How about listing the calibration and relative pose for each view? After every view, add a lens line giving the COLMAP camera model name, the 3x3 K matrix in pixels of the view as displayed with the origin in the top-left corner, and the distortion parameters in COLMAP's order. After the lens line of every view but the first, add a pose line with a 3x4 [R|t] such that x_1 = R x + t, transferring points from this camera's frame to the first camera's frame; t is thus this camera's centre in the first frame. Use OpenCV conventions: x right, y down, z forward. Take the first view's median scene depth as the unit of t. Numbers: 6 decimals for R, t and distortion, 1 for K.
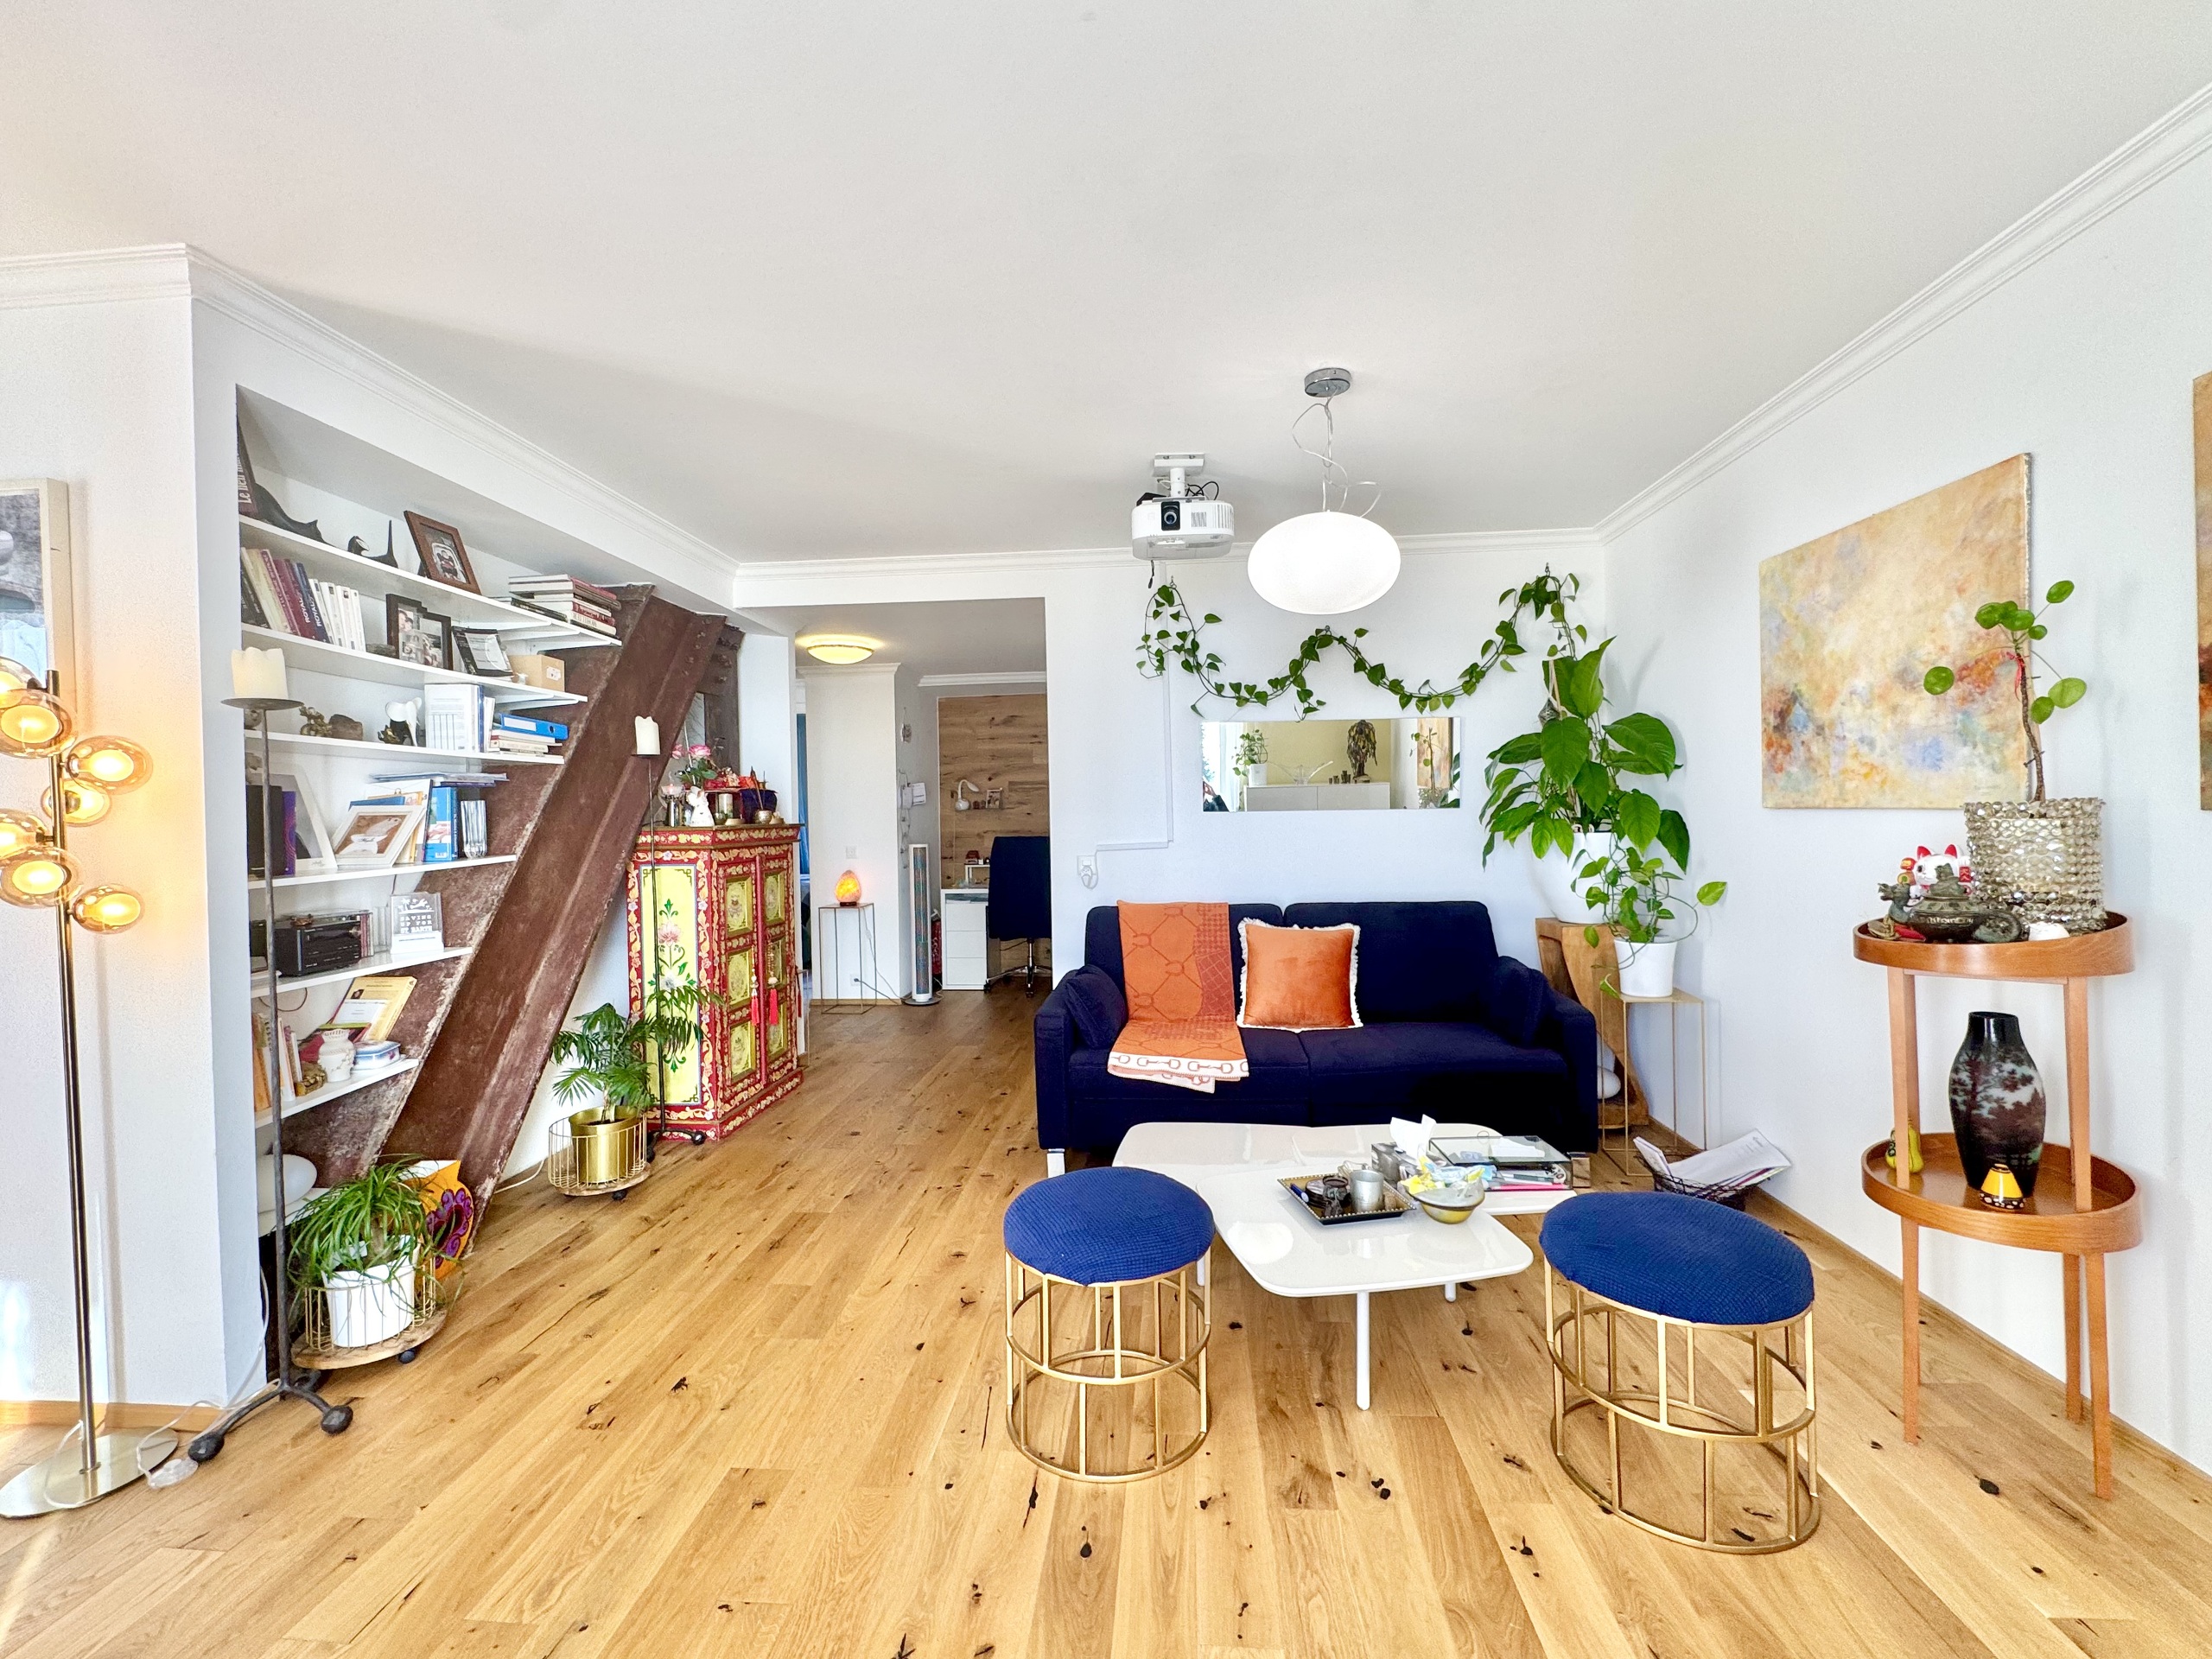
lens RADIAL K [[940.4, 0, 1106.0], [0, 940.4, 829.5], [0, 0, 1]] dist [-0.000037, 0.000254]
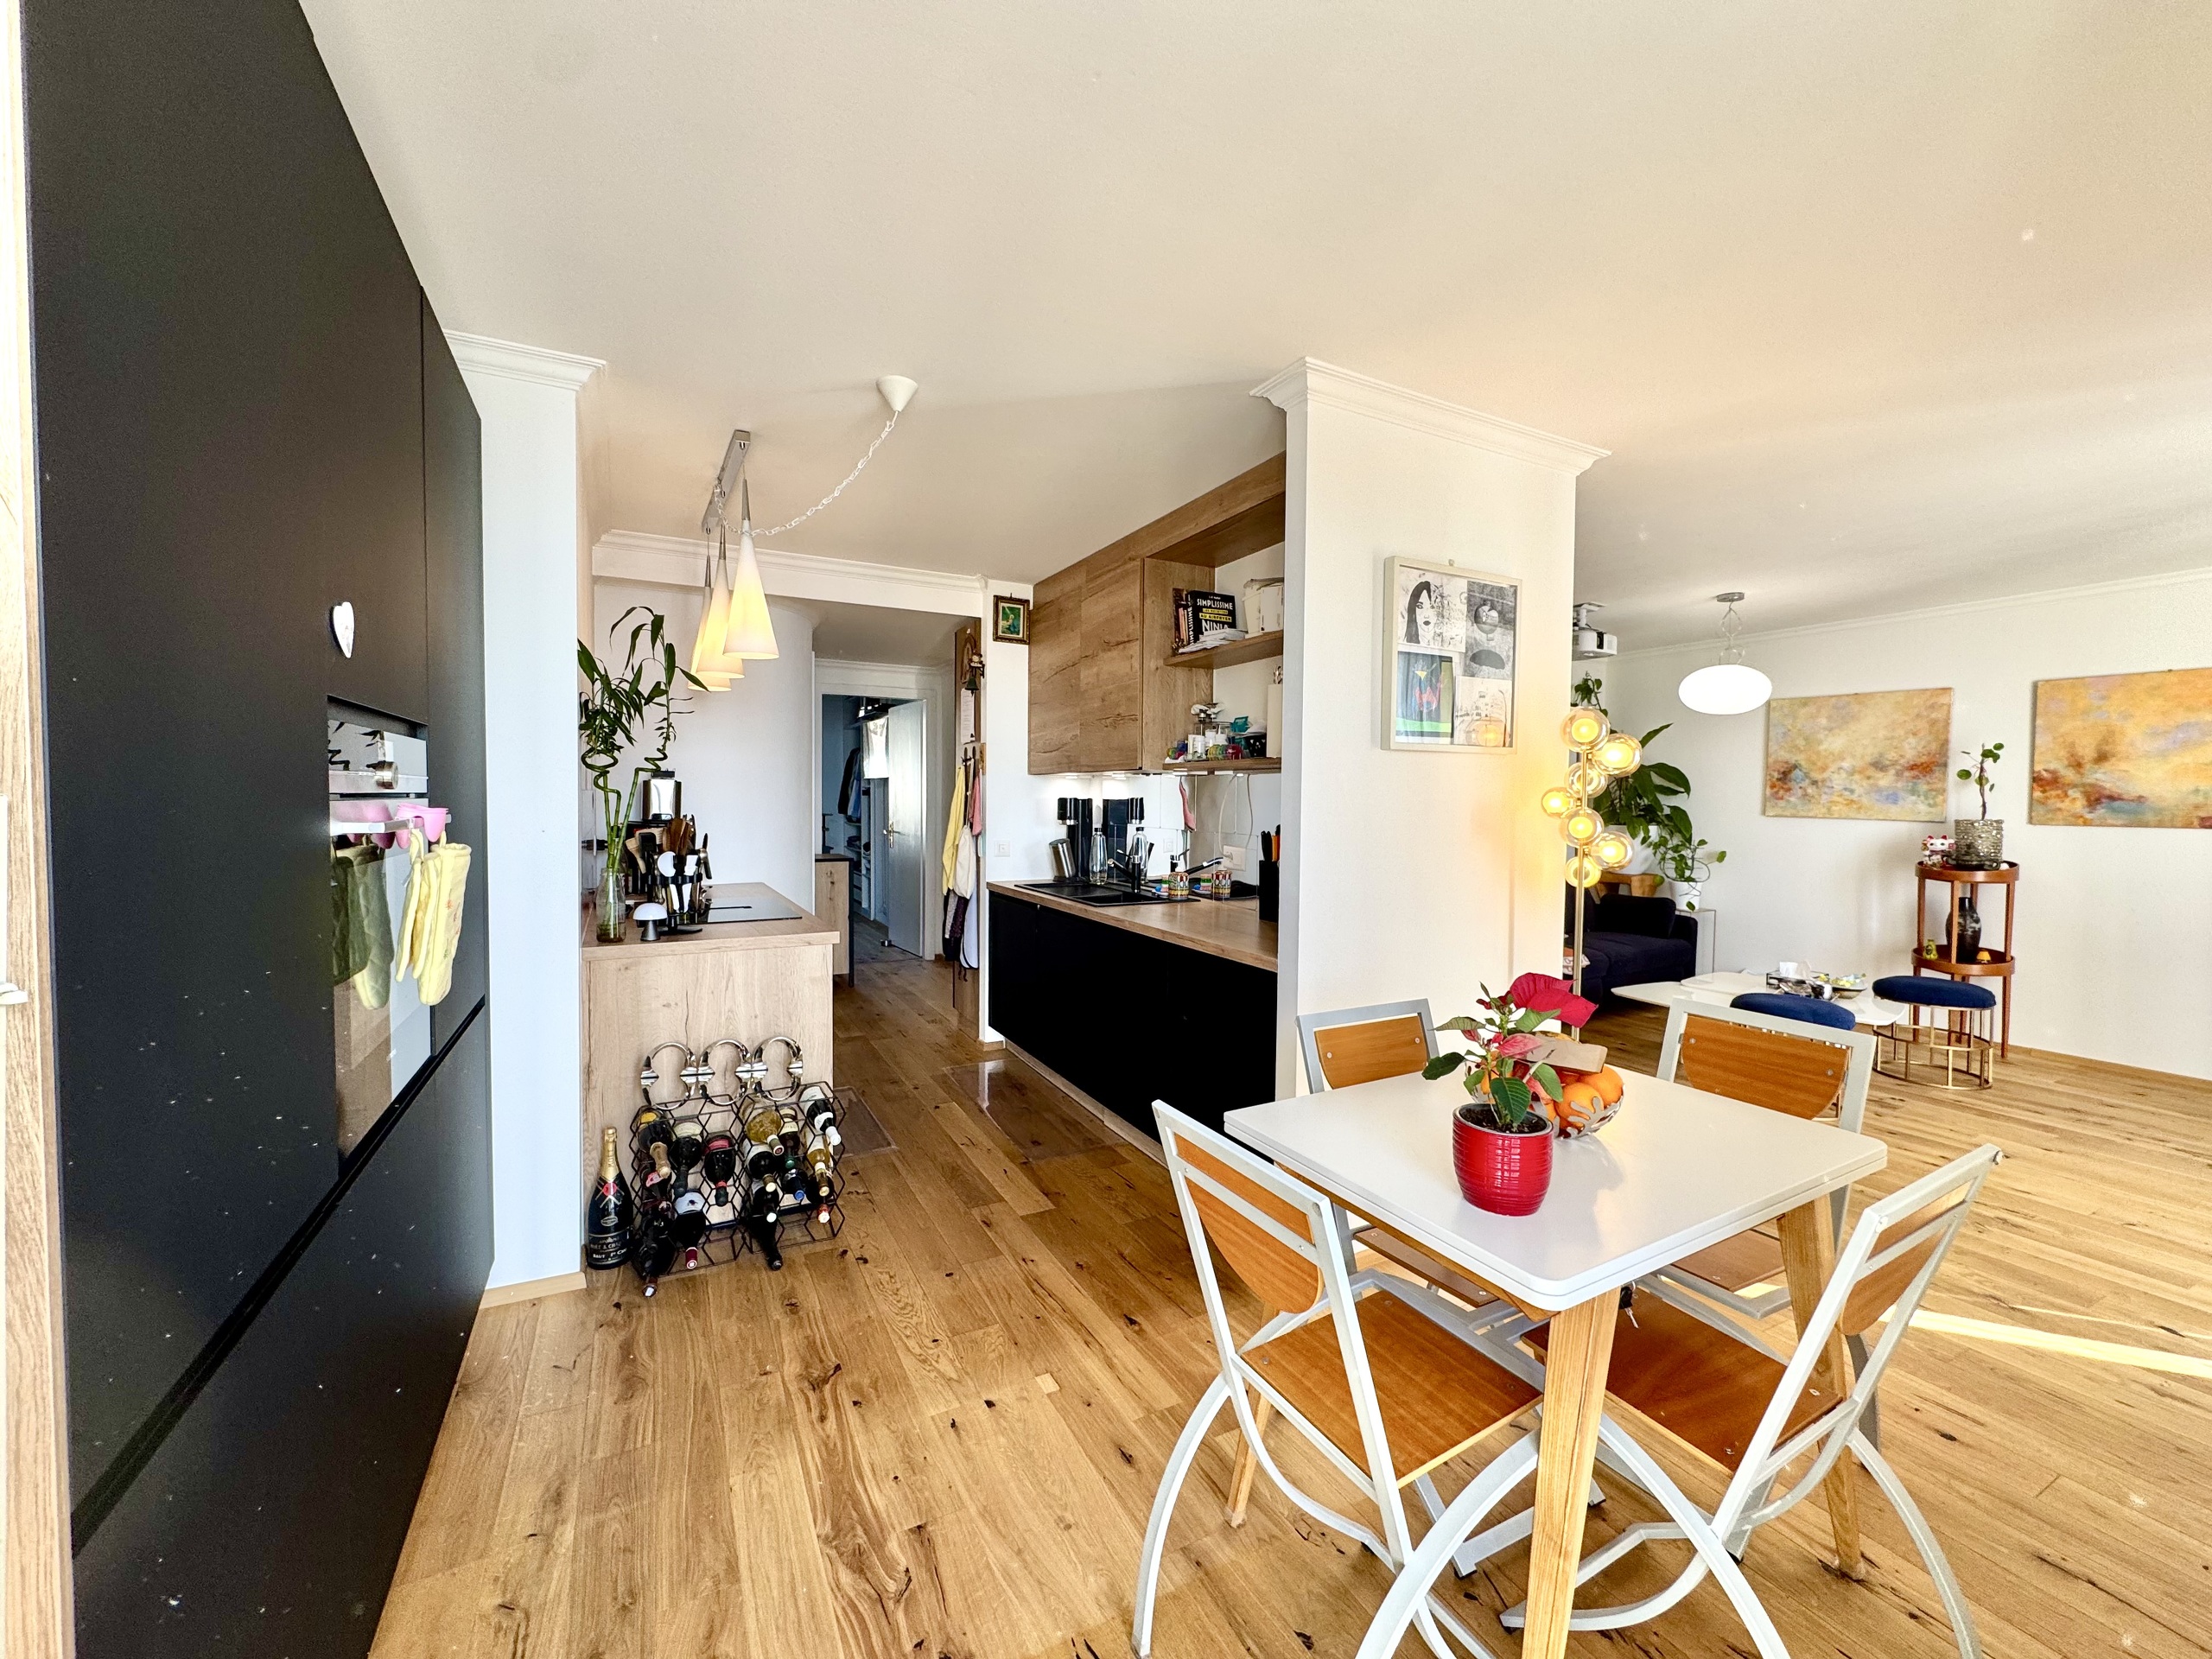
lens RADIAL K [[877.8, 0, 1106.0], [0, 877.8, 829.5], [0, 0, 1]] dist [-0.001537, -0.000141]
pose [[0.844343, 0.007669, 0.535748, -1.457136], [-0.020432, 0.999631, 0.017892, 0.002684], [-0.535413, -0.026054, 0.844188, 0.111014]]
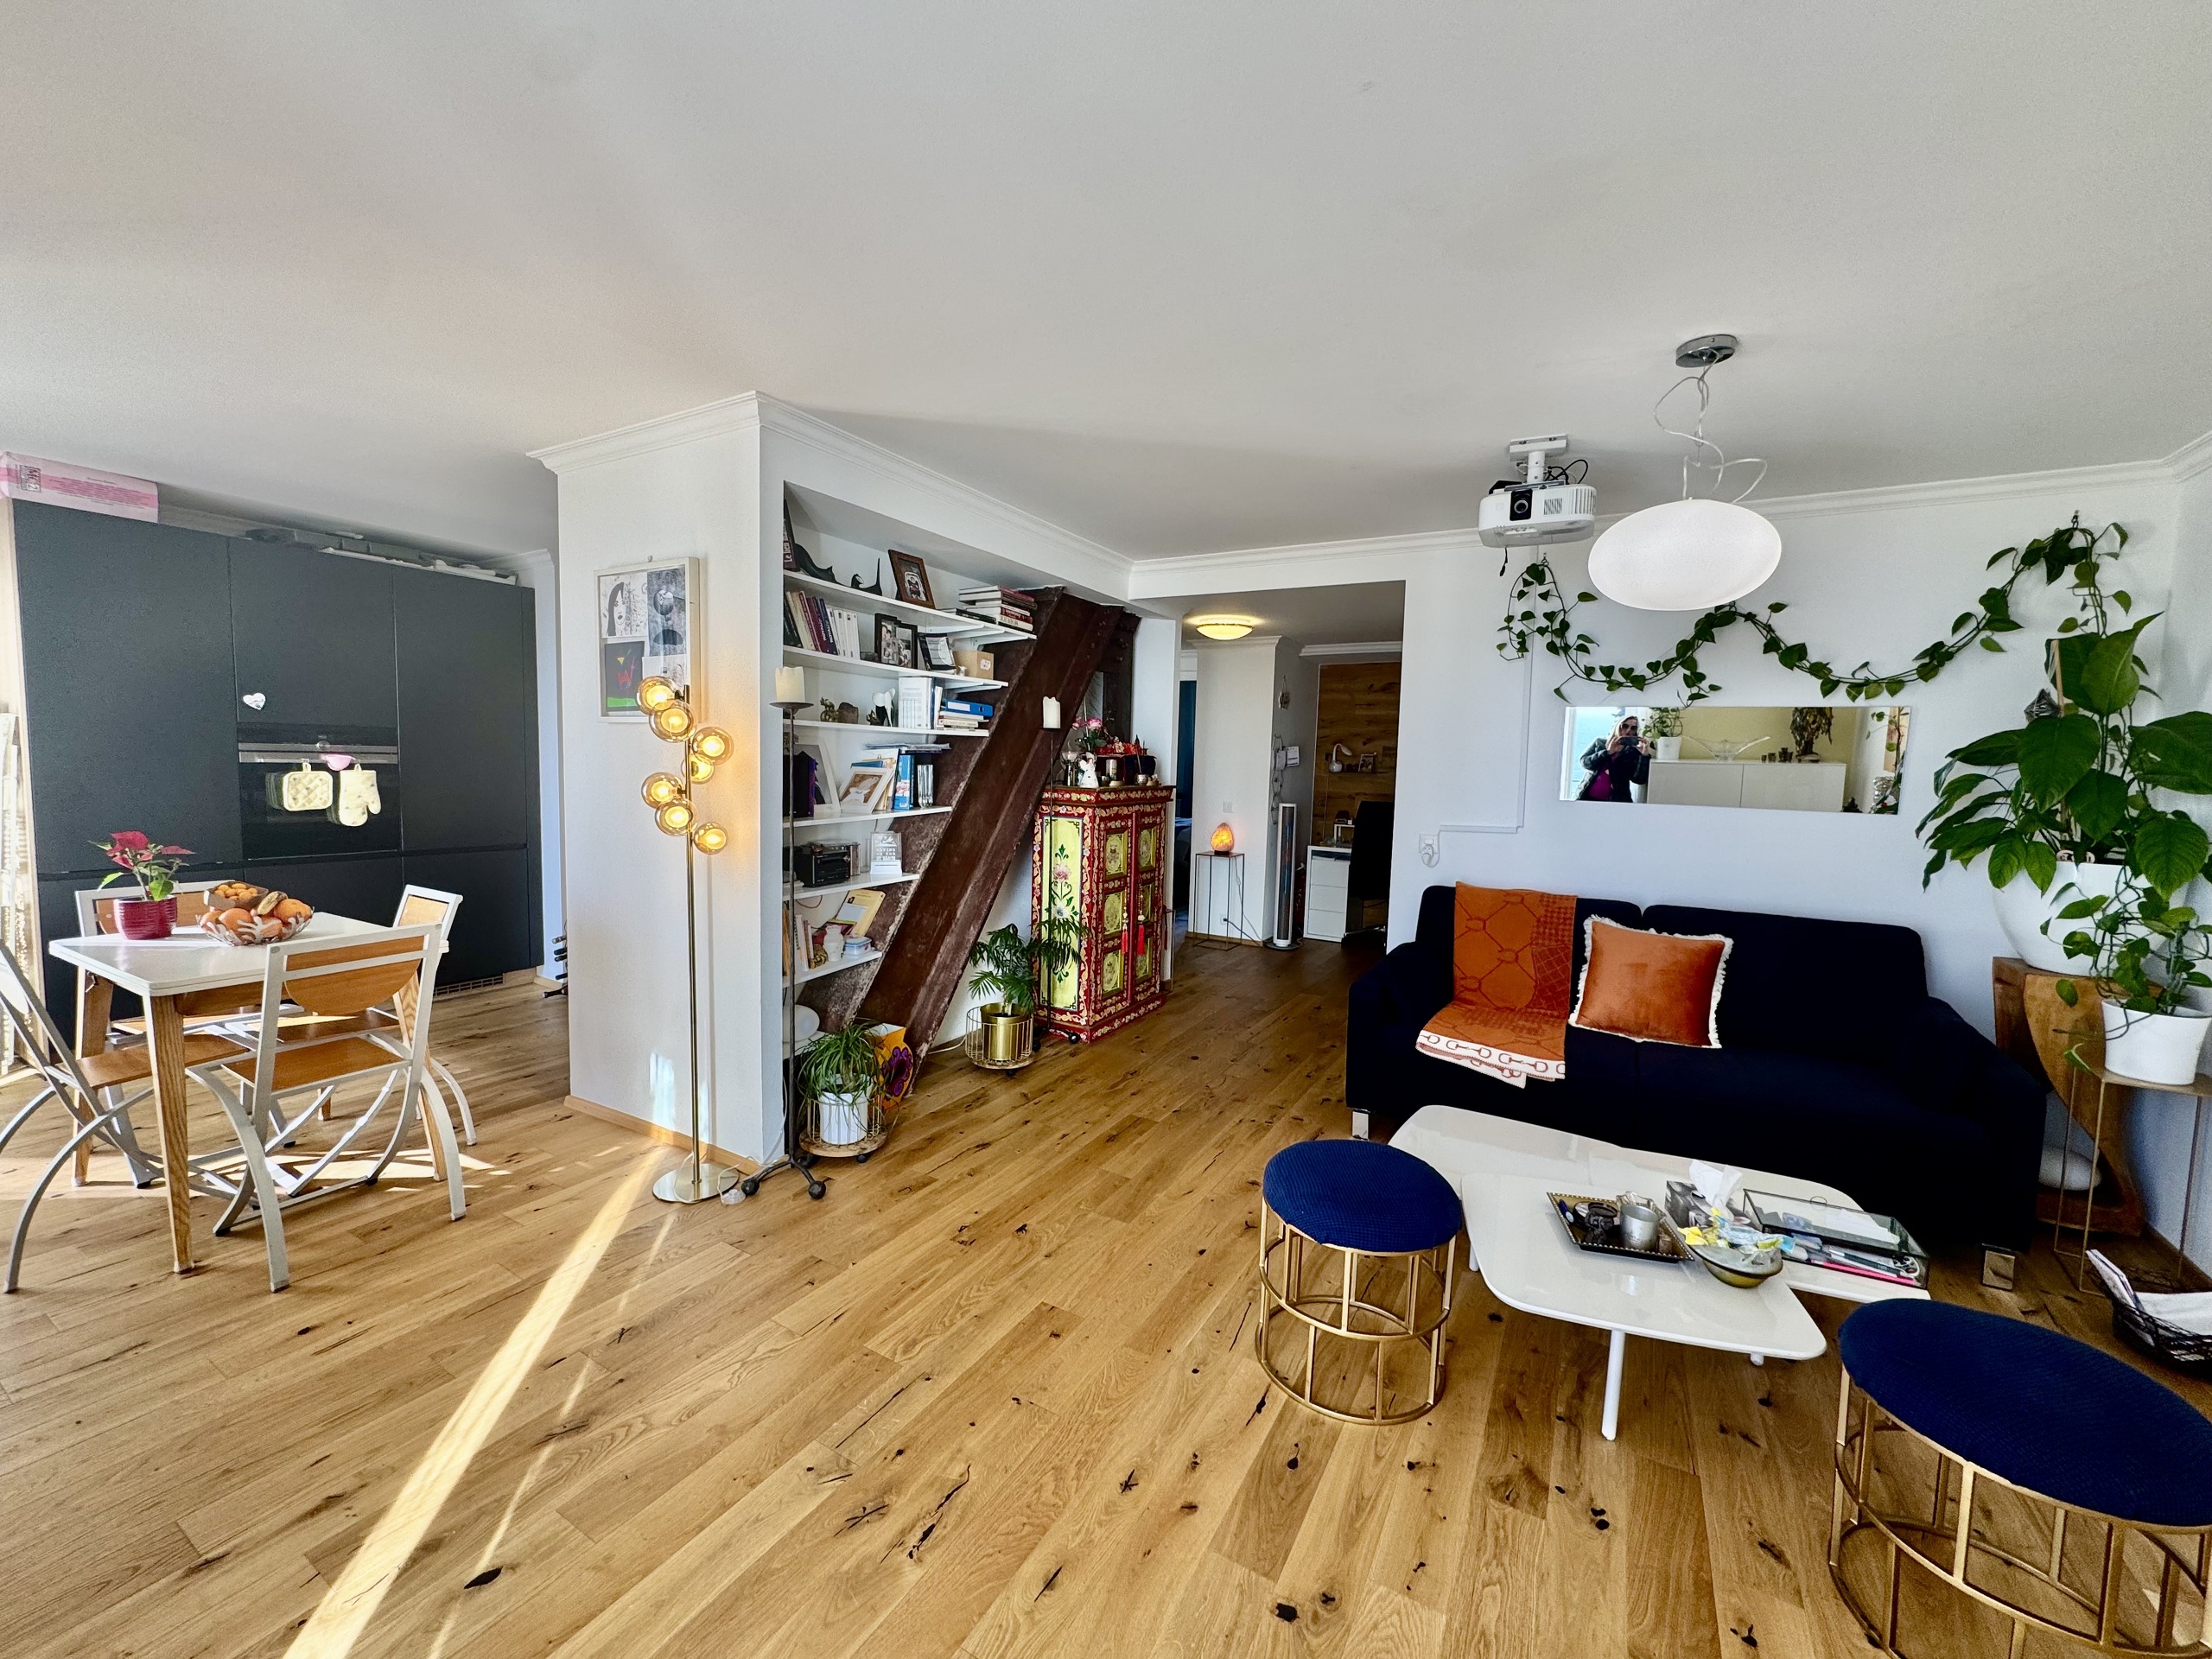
lens RADIAL K [[877.8, 0, 1106.0], [0, 877.8, 829.5], [0, 0, 1]] dist [-0.001537, -0.000141]
pose [[0.903388, 0.077894, -0.421690, 0.084246], [-0.050429, 0.995838, 0.075916, -0.042684], [0.425849, -0.047316, 0.903556, -0.020545]]
